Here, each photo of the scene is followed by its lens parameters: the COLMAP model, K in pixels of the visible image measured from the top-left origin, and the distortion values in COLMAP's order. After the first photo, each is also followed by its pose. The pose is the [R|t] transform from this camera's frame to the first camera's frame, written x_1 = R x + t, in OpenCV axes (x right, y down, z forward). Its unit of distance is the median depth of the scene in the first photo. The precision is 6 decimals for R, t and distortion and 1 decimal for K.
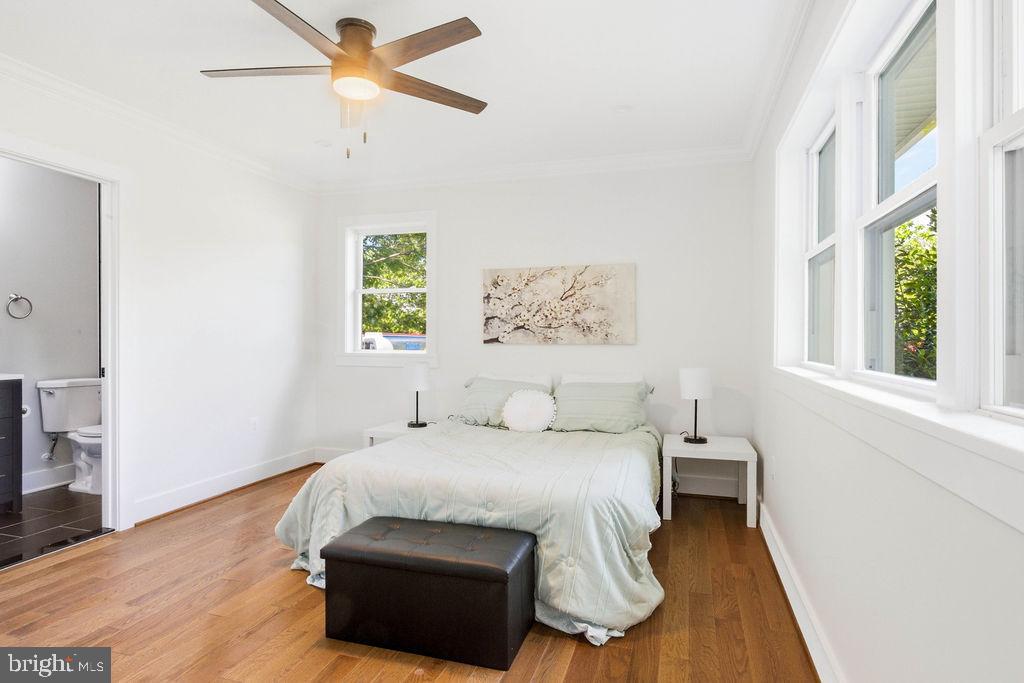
lens RADIAL K [[555.6, 0, 514.3], [0, 555.6, 332.9], [0, 0, 1]] dist [-0.006692, -0.000299]
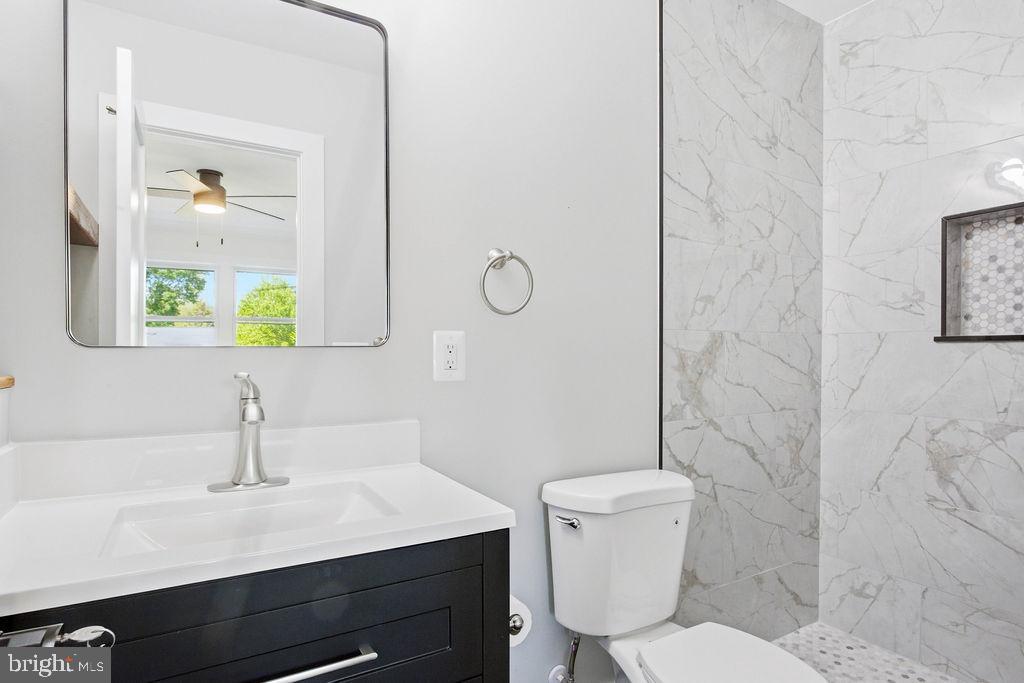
lens RADIAL K [[555.6, 0, 514.3], [0, 555.6, 332.9], [0, 0, 1]] dist [-0.006692, -0.000299]
pose [[0.743535, -0.000736, -0.668696, -0.628648], [-0.003594, 0.999981, -0.005098, -0.011808], [0.668687, 0.006194, 0.743518, 0.710088]]
